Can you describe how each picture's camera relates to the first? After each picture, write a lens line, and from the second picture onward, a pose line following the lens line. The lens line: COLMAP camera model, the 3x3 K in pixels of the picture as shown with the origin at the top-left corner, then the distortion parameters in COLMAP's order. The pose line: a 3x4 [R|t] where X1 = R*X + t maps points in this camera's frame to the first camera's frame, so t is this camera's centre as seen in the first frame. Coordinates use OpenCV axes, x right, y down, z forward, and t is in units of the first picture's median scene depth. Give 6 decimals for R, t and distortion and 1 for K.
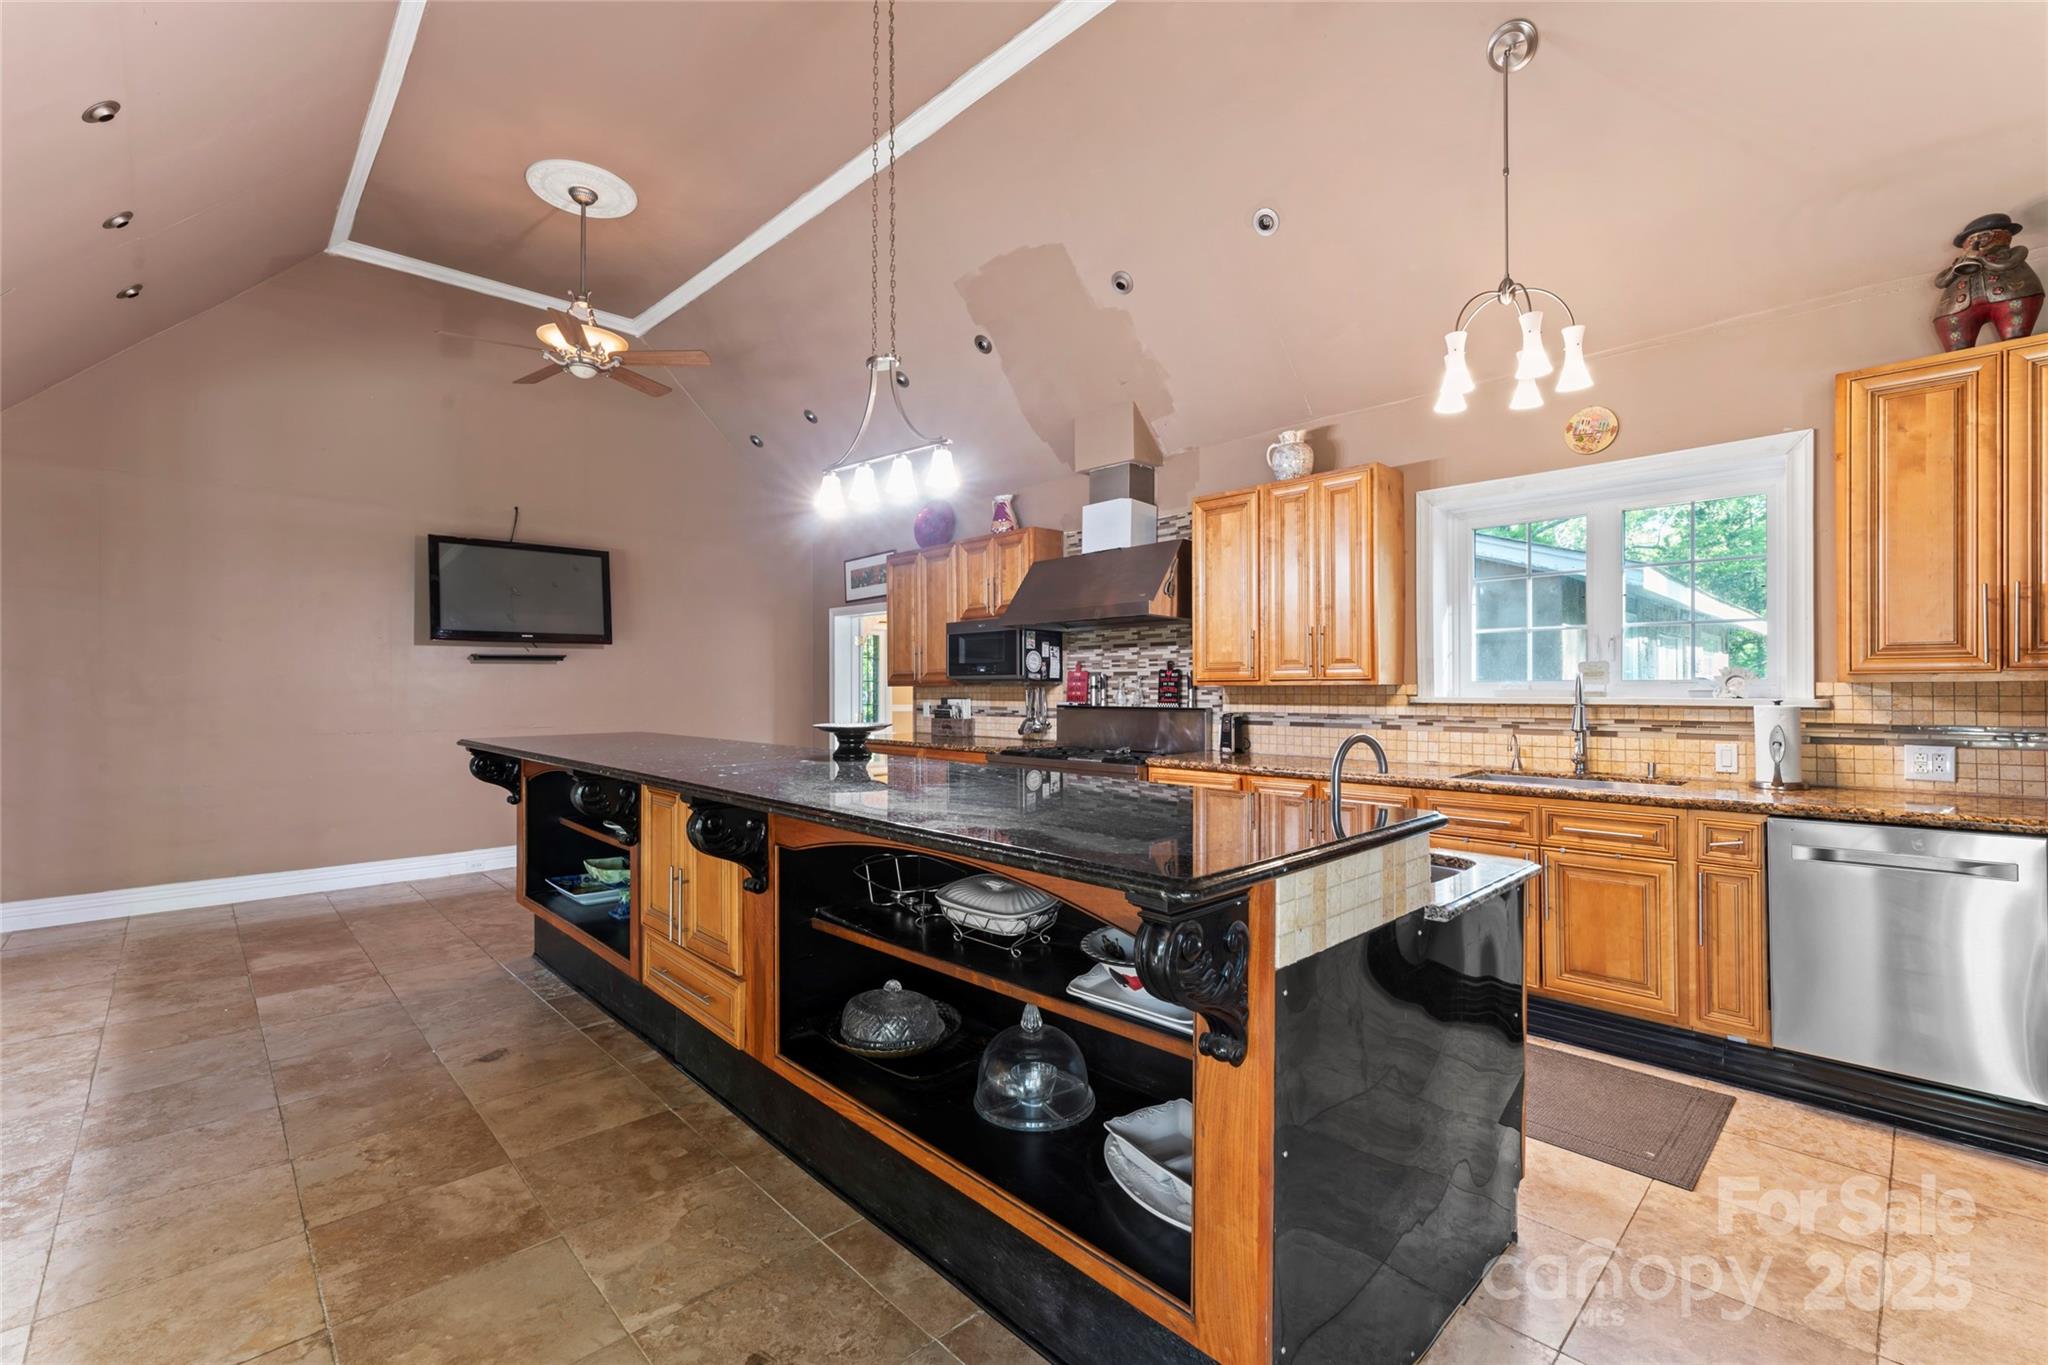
lens RADIAL K [[872.6, 0, 1023.3], [0, 872.6, 686.7], [0, 0, 1]] dist [0.000524, 0.000115]
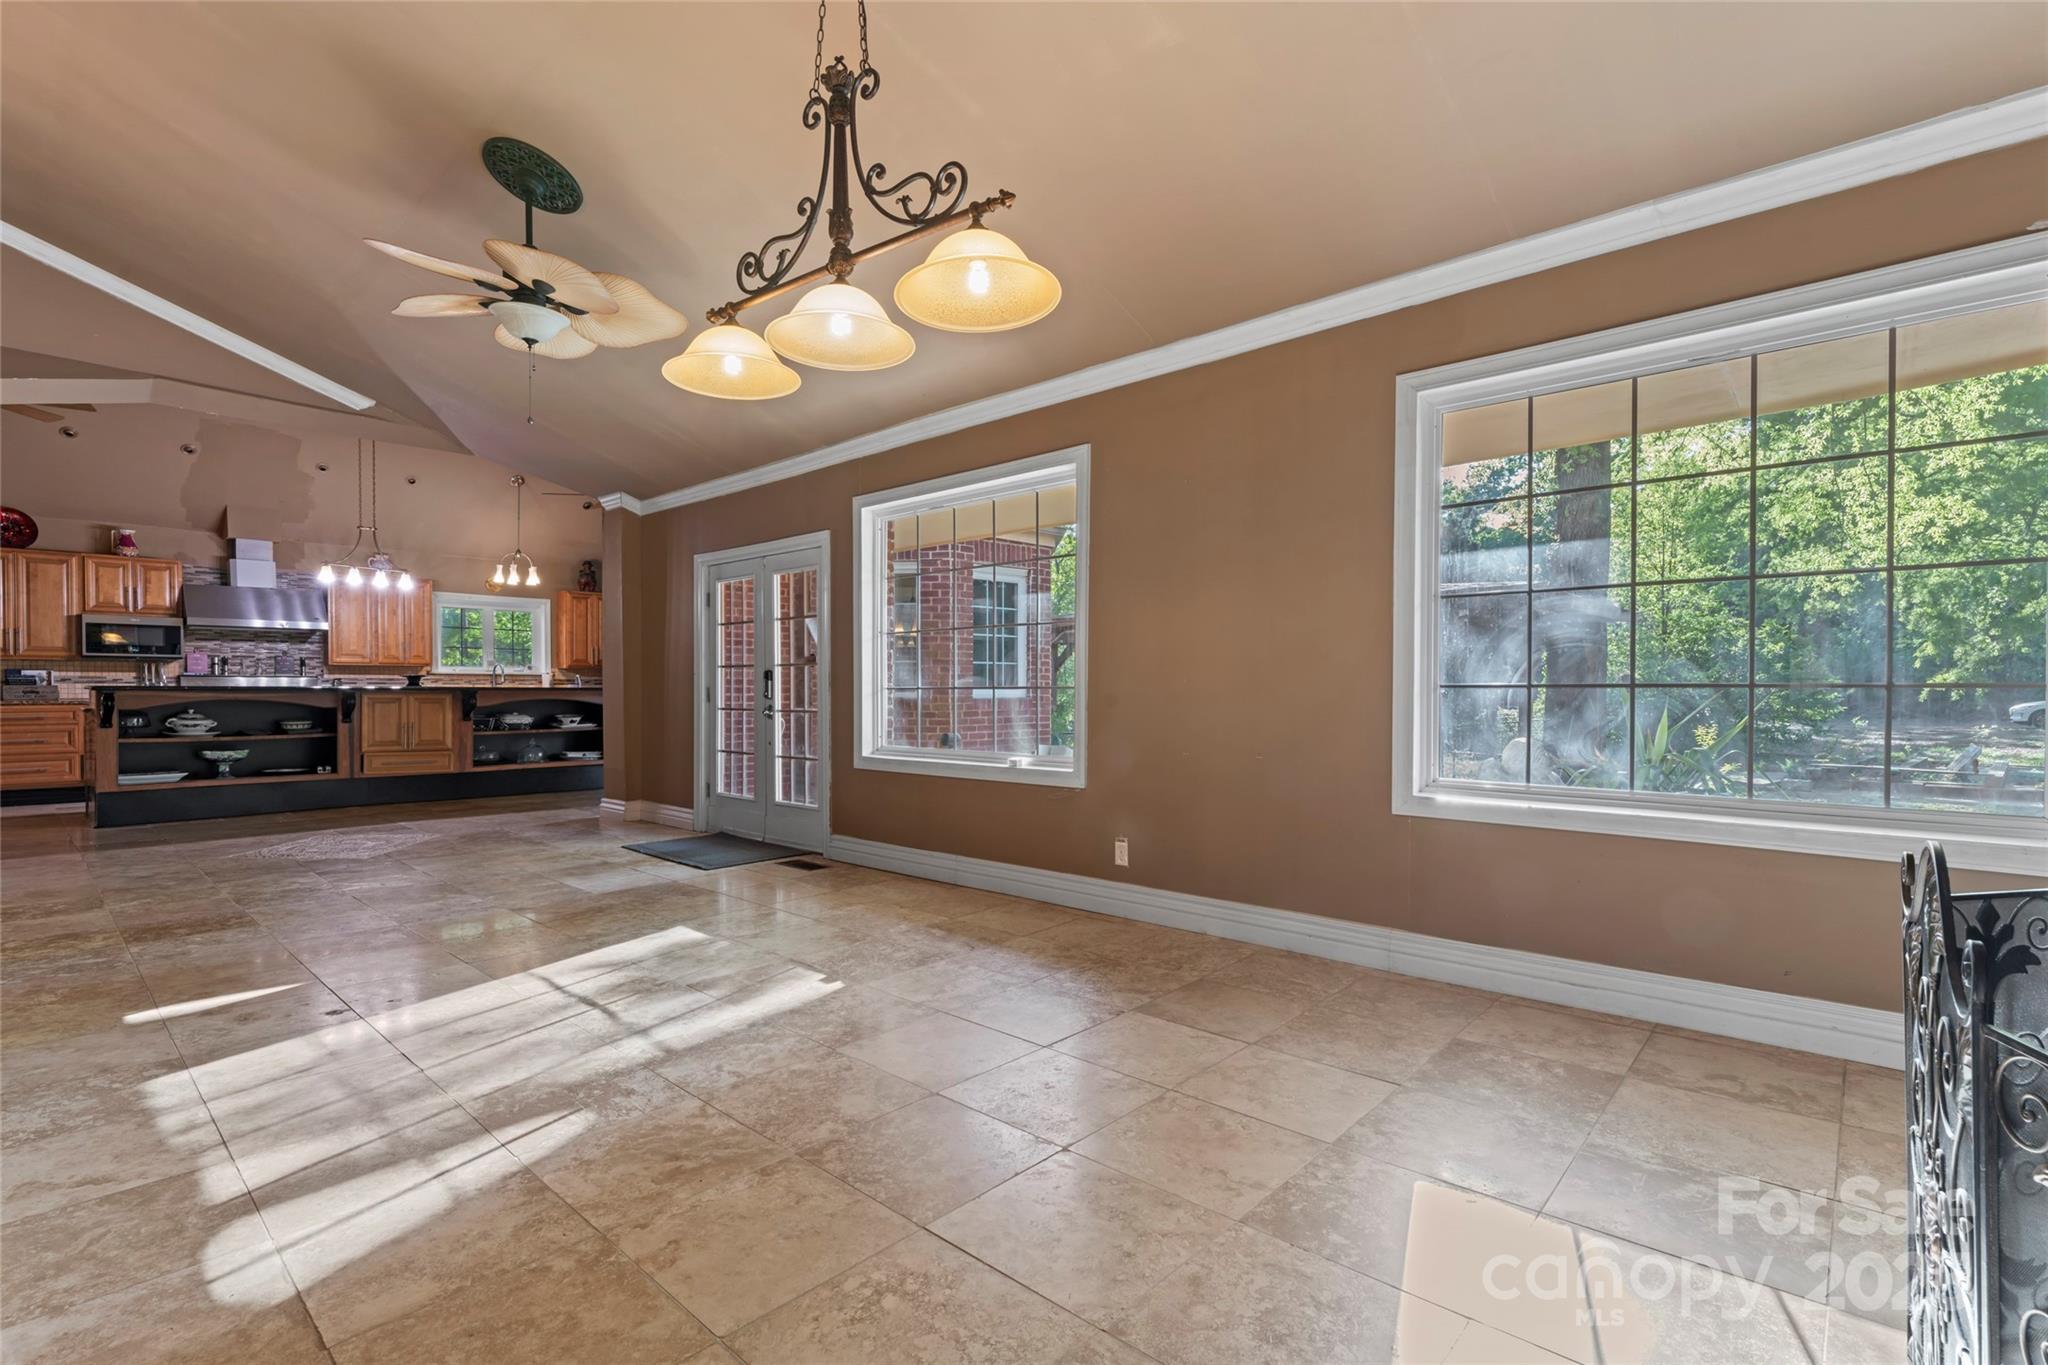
lens RADIAL K [[922.5, 0, 1013.7], [0, 922.5, 688.8], [0, 0, 1]] dist [-0.001276, -0.000213]
pose [[-0.062331, 0.002865, 0.998051, -1.795203], [0.000174, 0.999996, -0.002859, 0.054168], [-0.998056, -0.000004, -0.062331, -0.410574]]
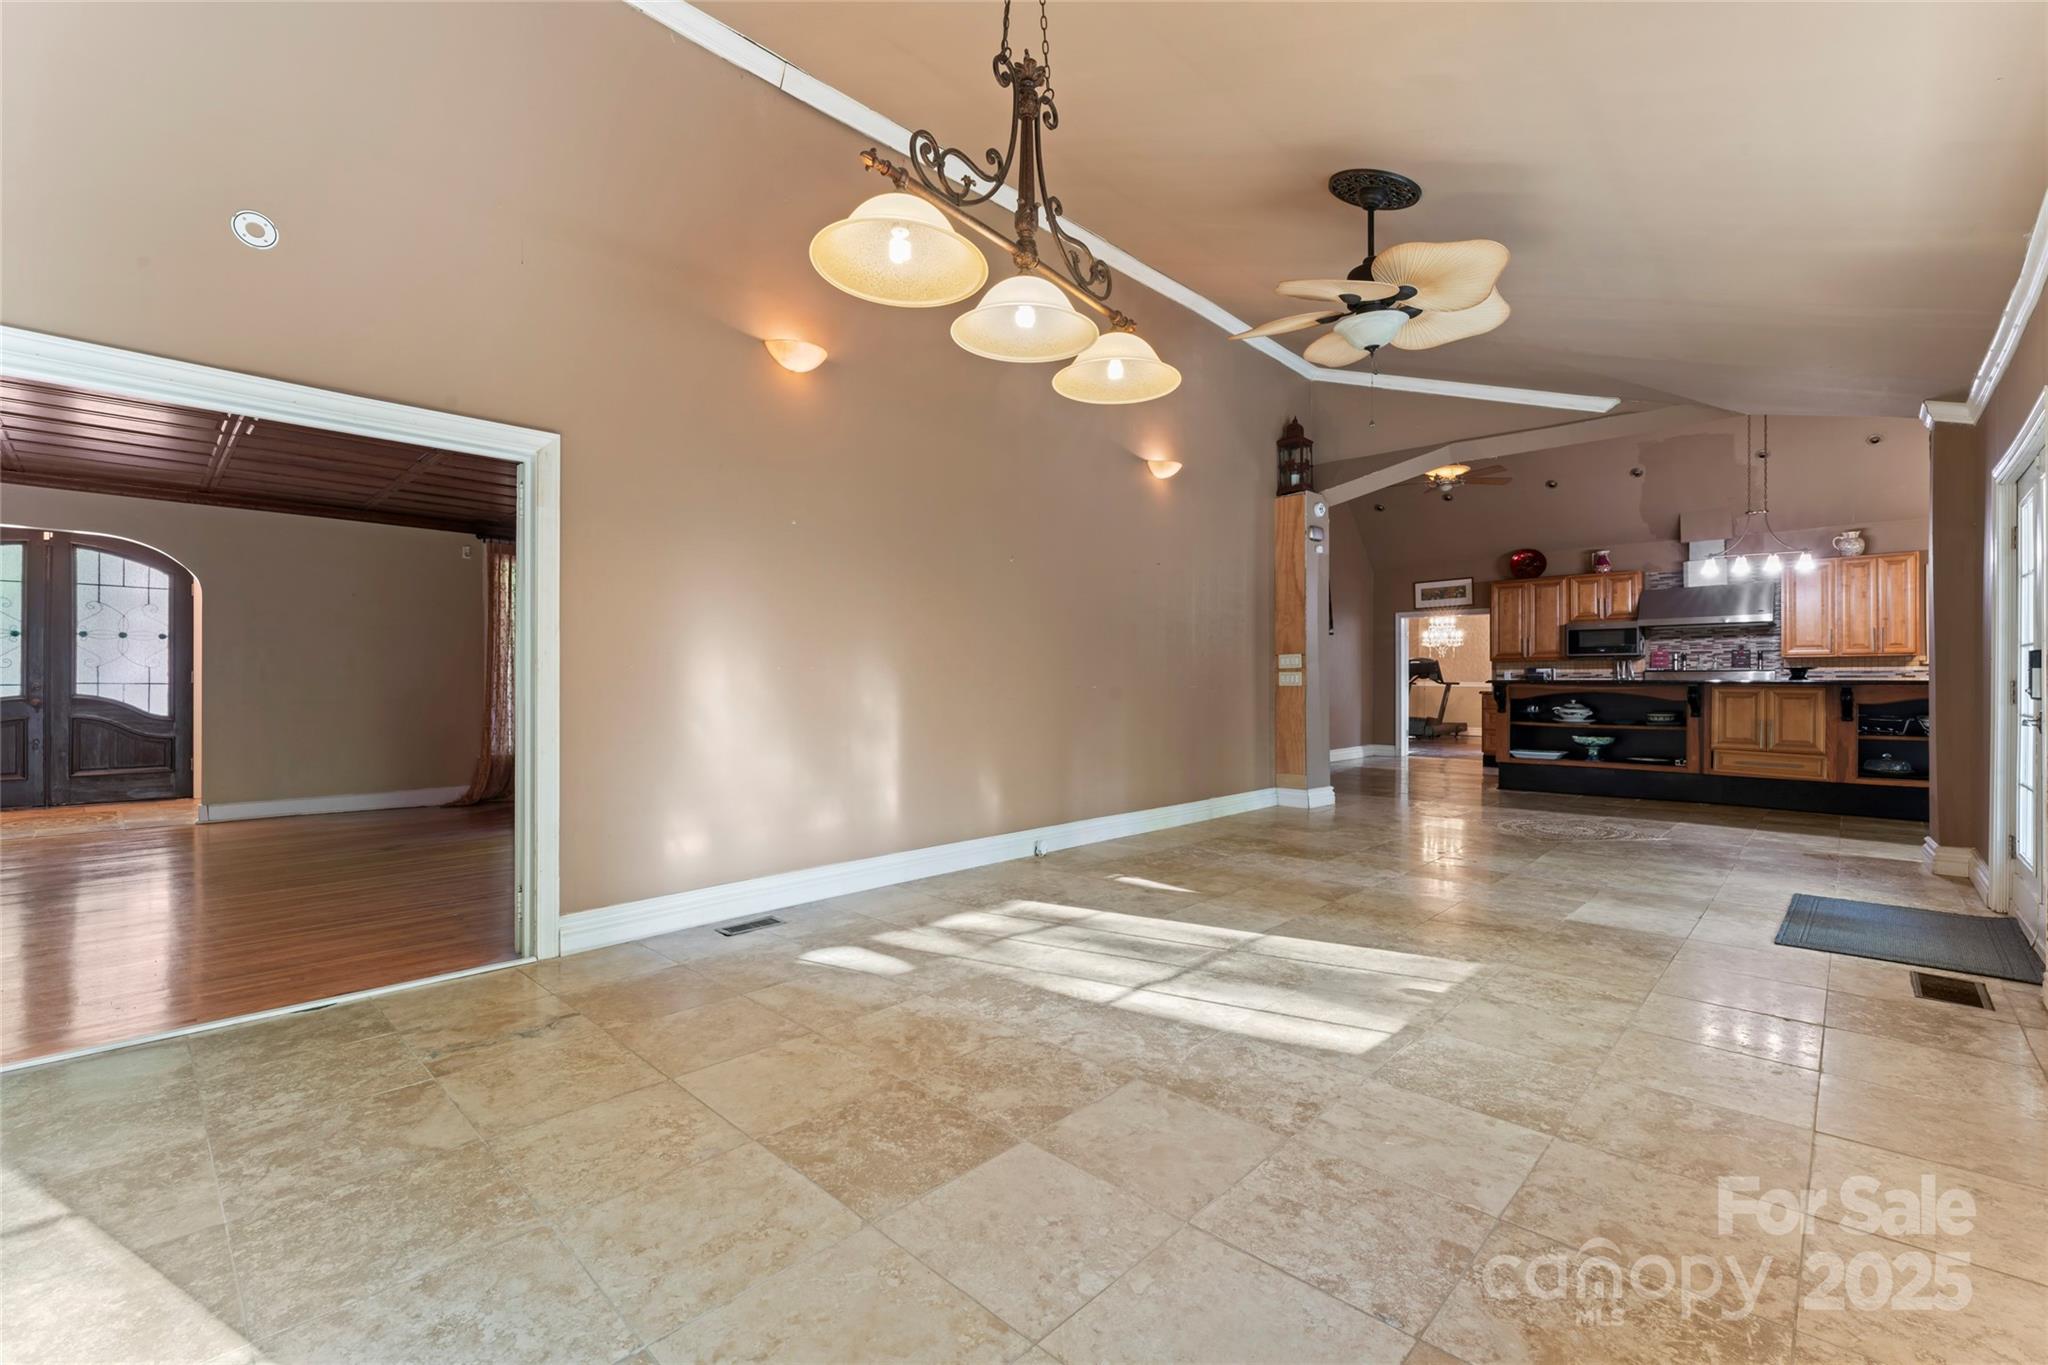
lens RADIAL K [[872.6, 0, 1024.7], [0, 872.6, 672.4], [0, 0, 1]] dist [0.000524, 0.000115]
pose [[0.998699, 0.003695, 0.050858, -1.389706], [-0.003106, 0.999927, -0.011643, 0.053134], [-0.050898, 0.011470, 0.998638, -0.755977]]
